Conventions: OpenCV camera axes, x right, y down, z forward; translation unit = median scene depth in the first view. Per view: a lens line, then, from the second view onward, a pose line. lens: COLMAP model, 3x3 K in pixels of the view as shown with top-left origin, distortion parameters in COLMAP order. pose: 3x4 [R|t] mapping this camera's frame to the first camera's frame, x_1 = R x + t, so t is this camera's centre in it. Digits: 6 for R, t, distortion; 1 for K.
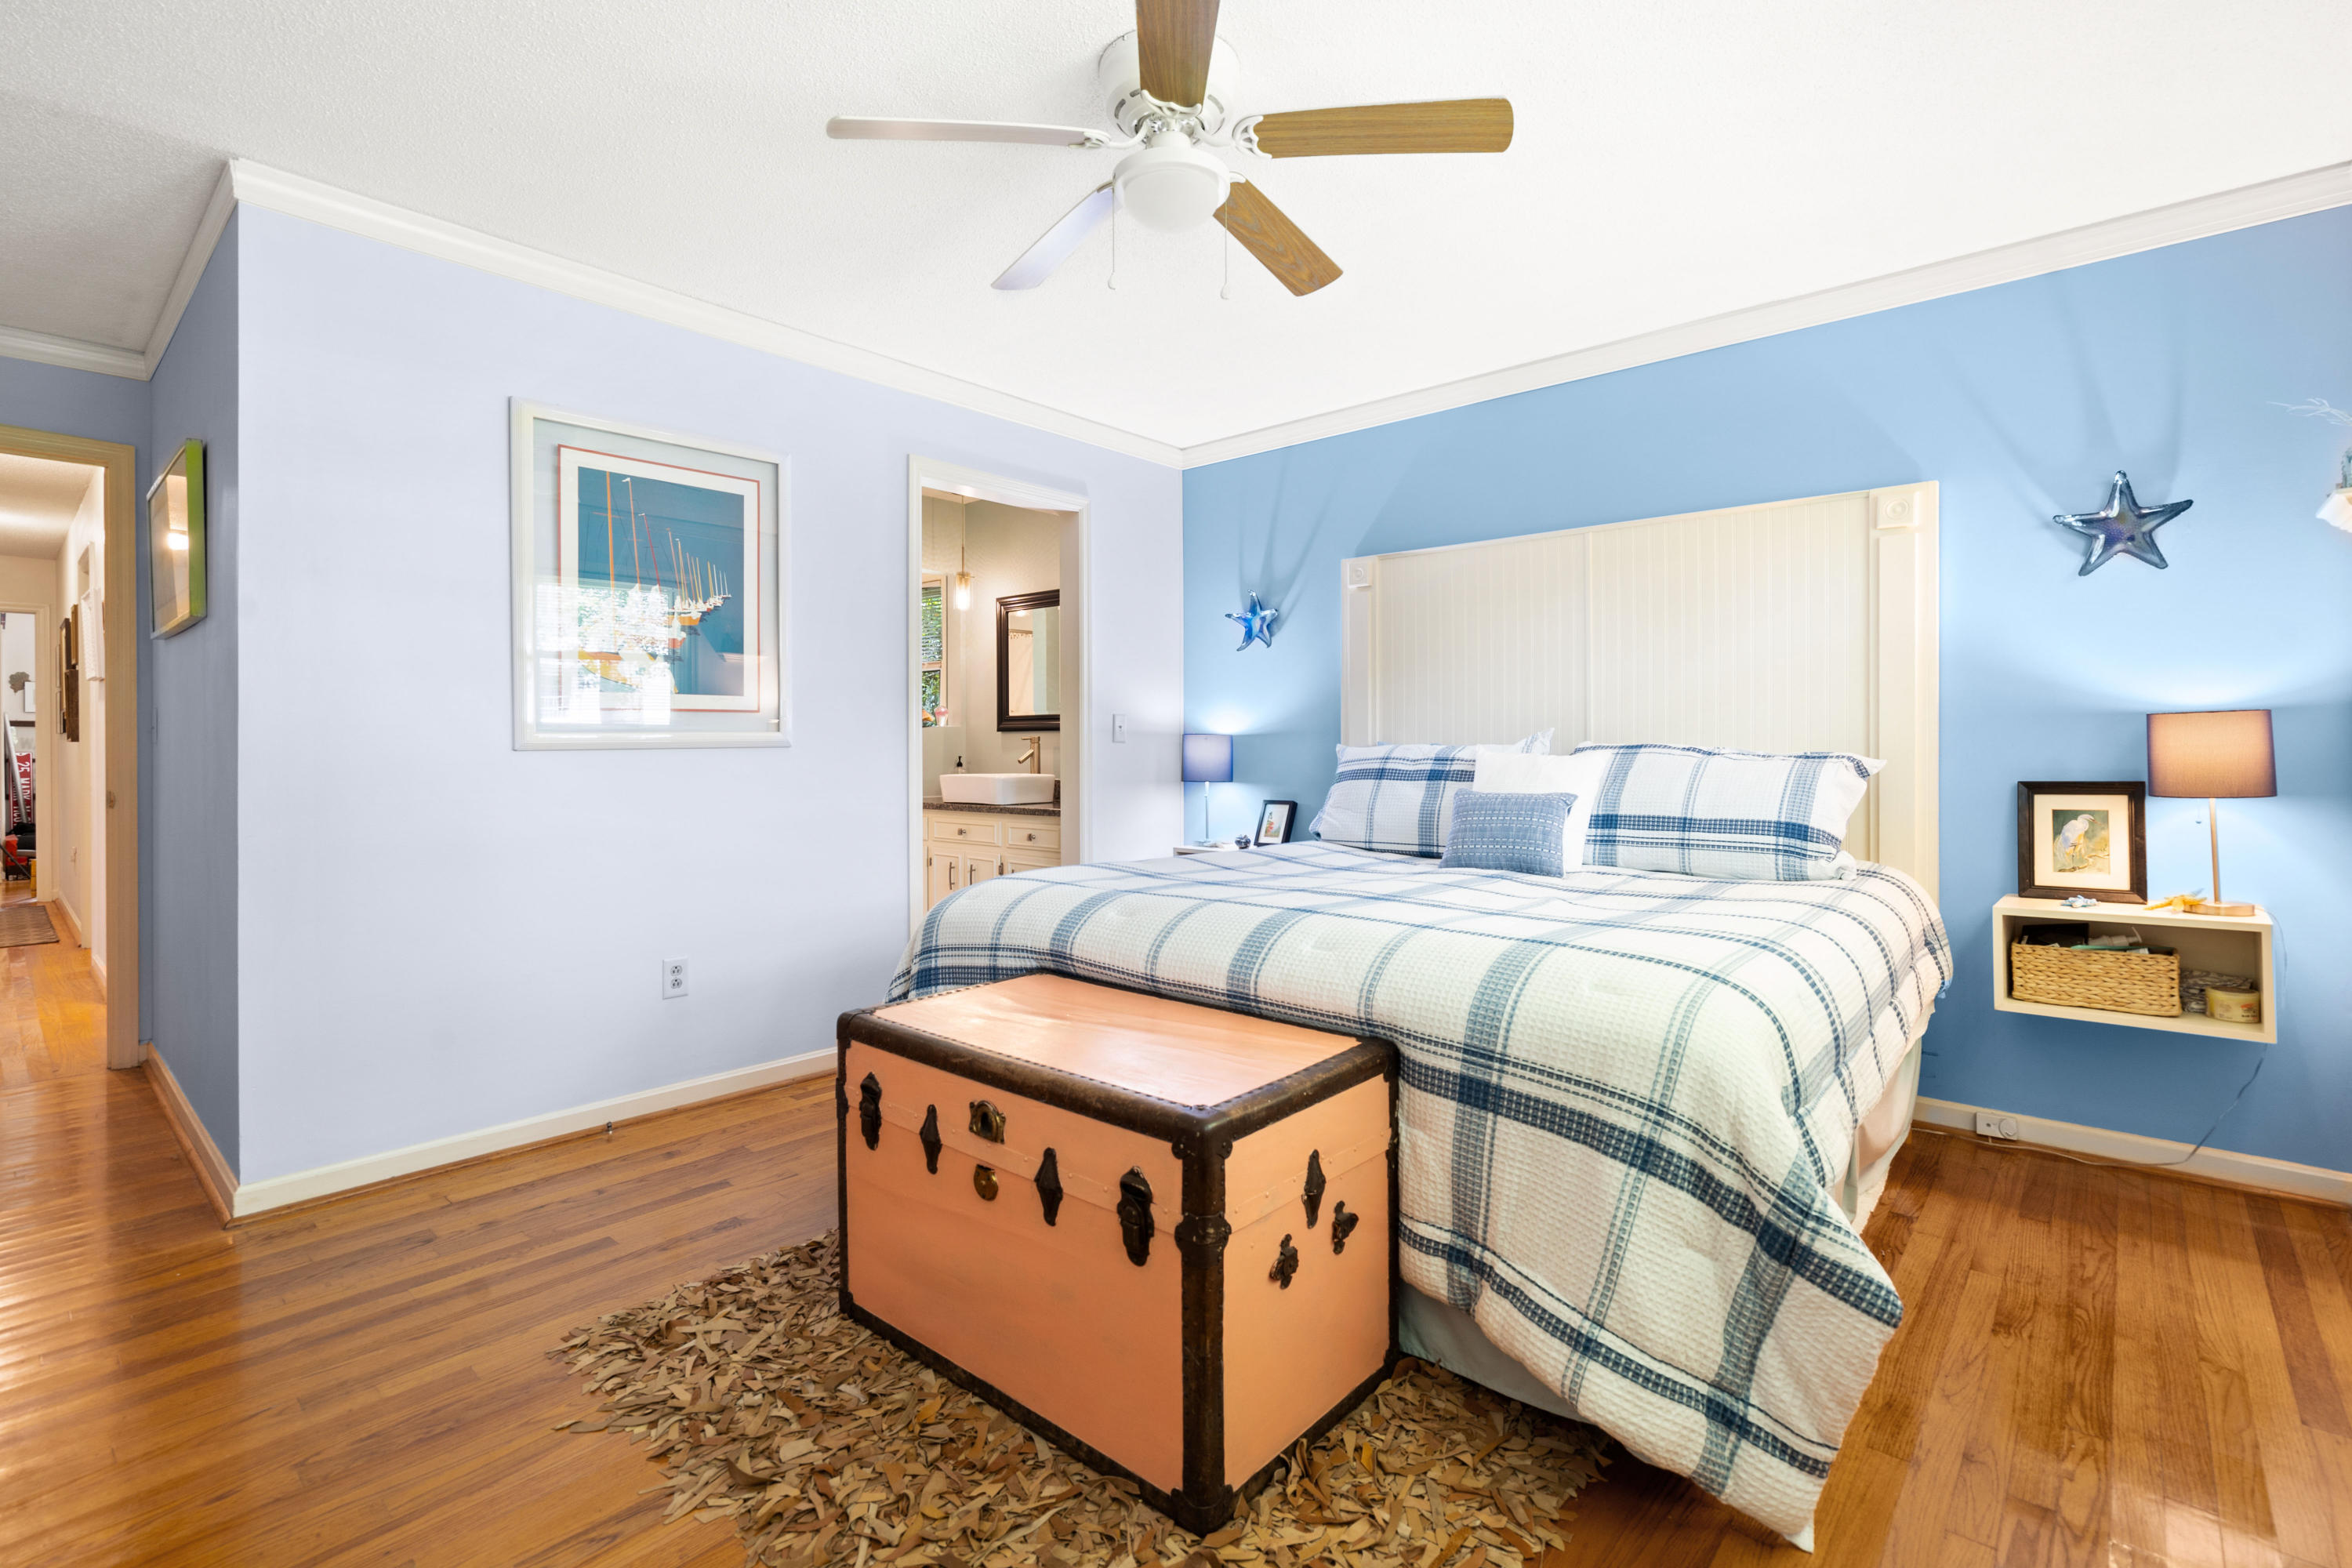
lens RADIAL K [[1085.0, 0, 1197.5], [0, 1085.0, 748.3], [0, 0, 1]] dist [0.017895, -0.000098]
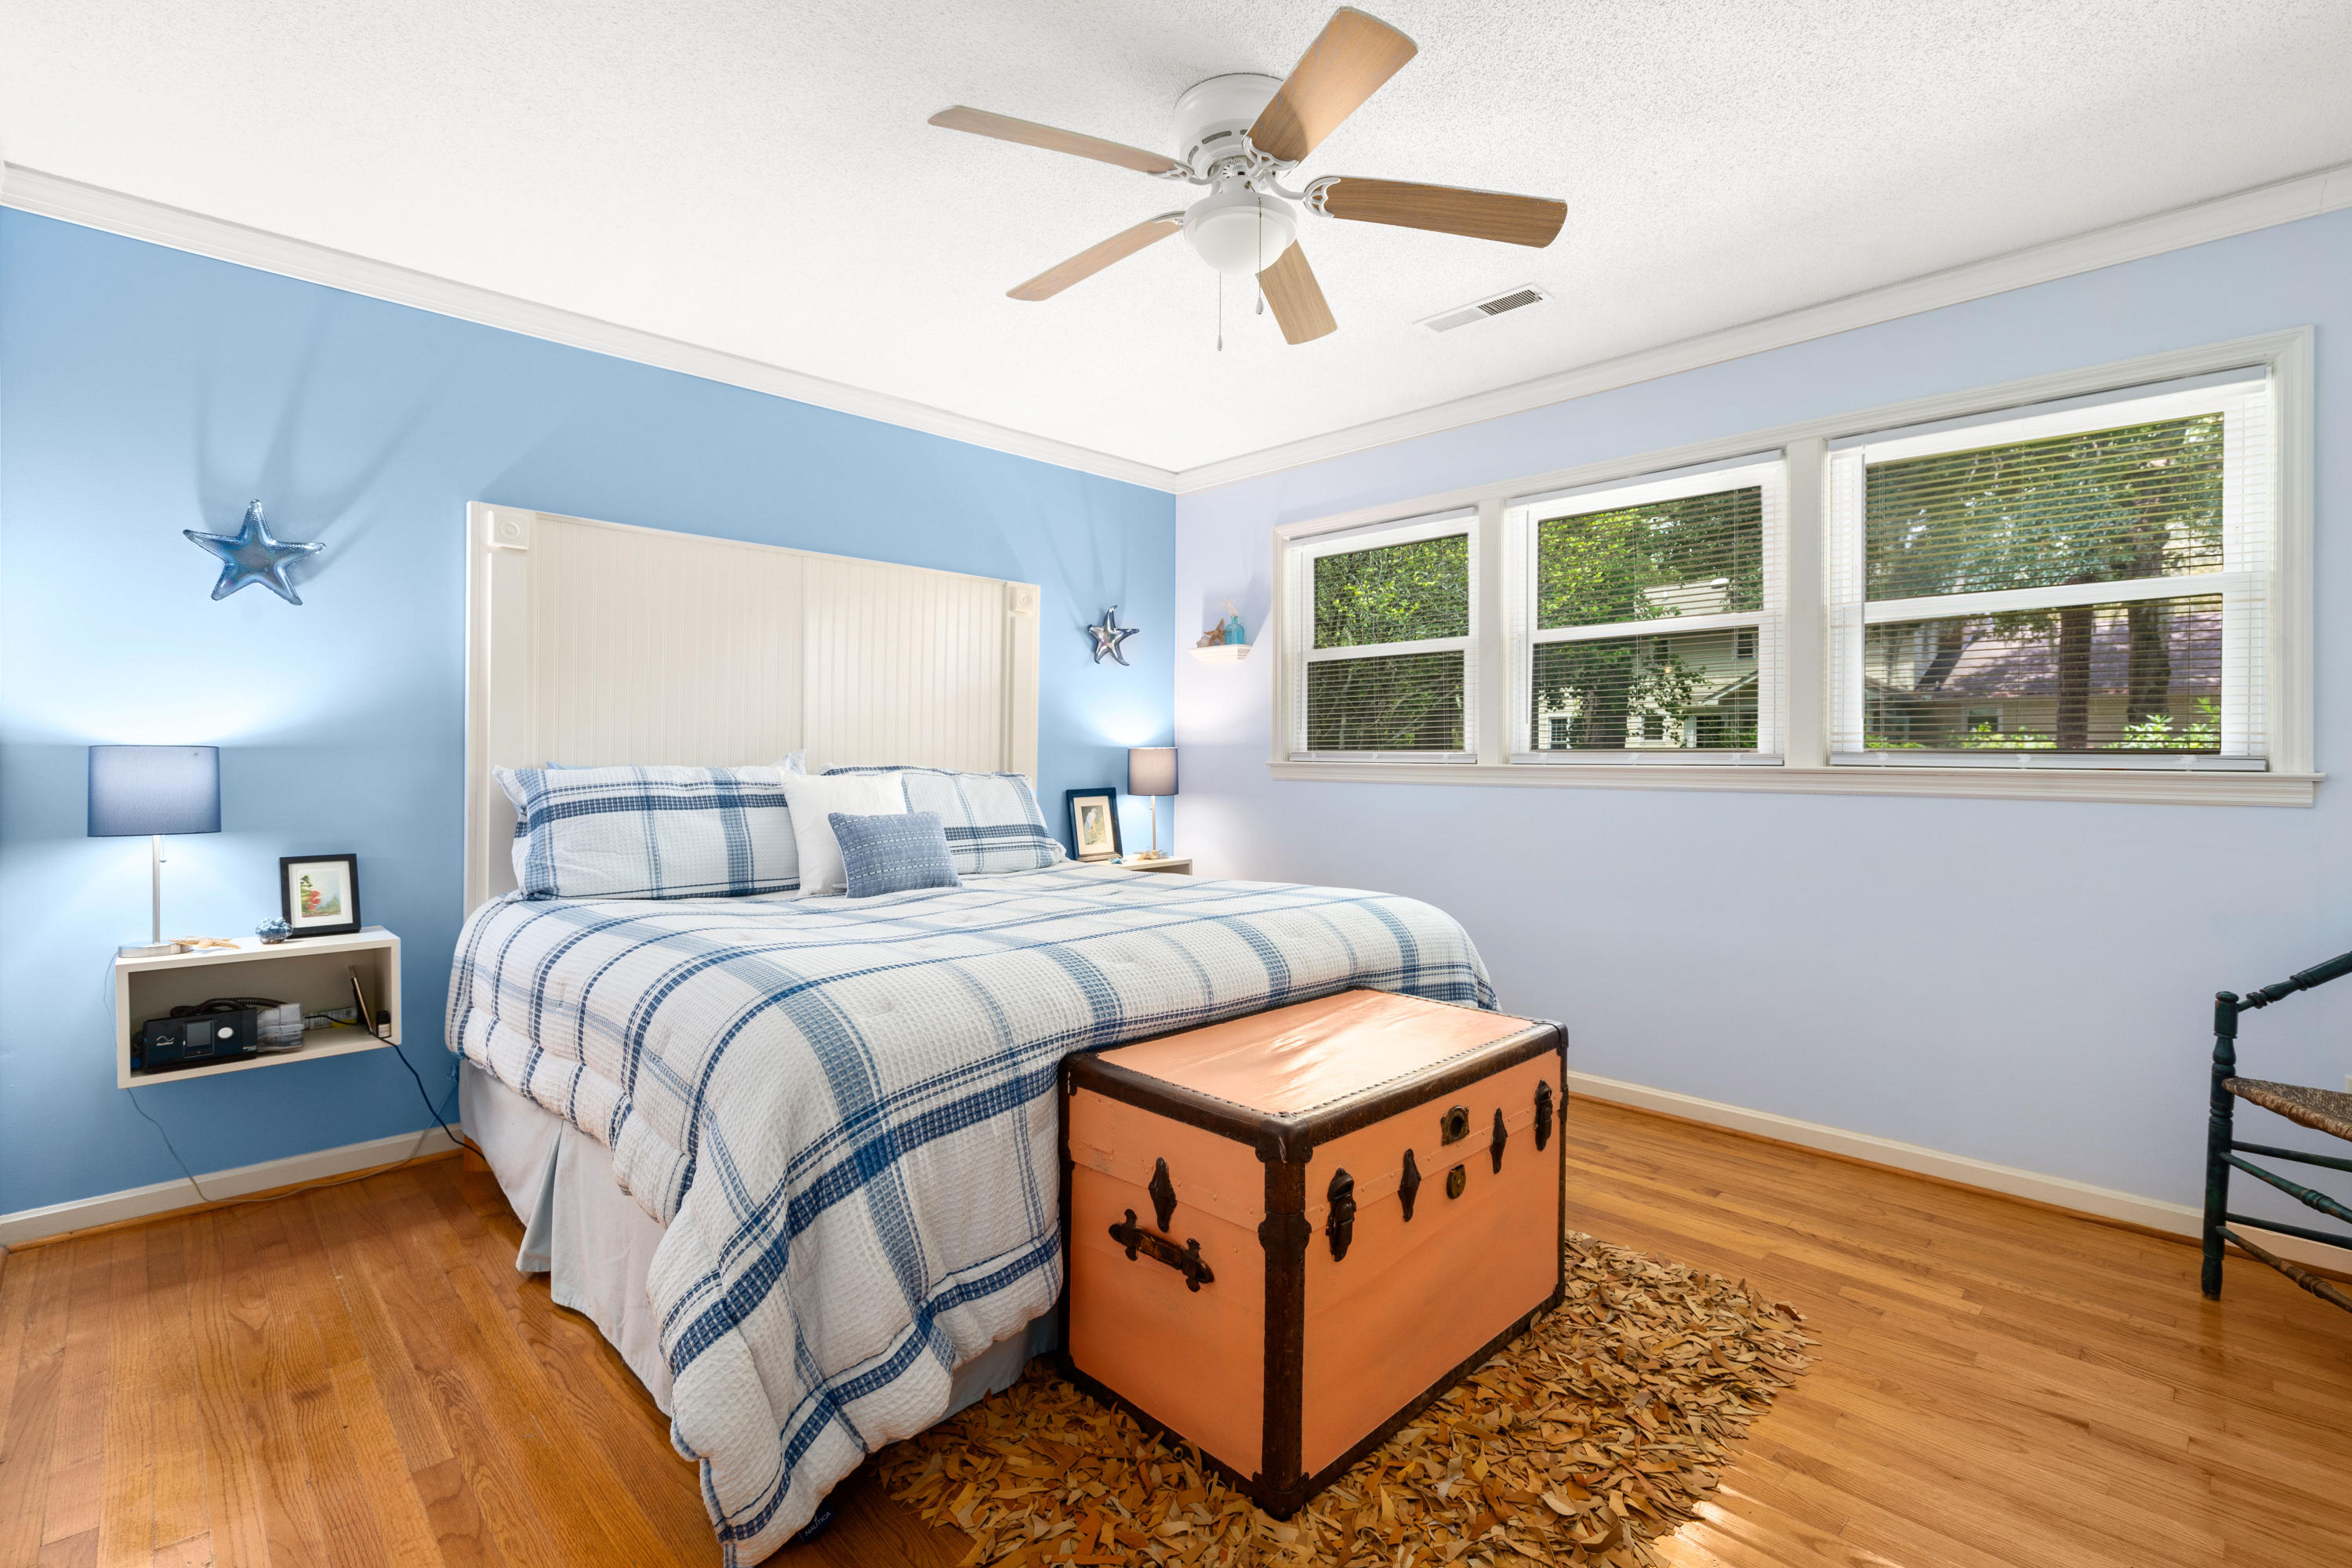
lens RADIAL K [[1085.0, 0, 1178.7], [0, 1085.0, 768.6], [0, 0, 1]] dist [0.017895, -0.000098]
pose [[0.081796, -0.007167, 0.996623, -0.752012], [-0.002018, 0.999971, 0.007356, -0.010797], [-0.996647, -0.002613, 0.081780, 0.690940]]
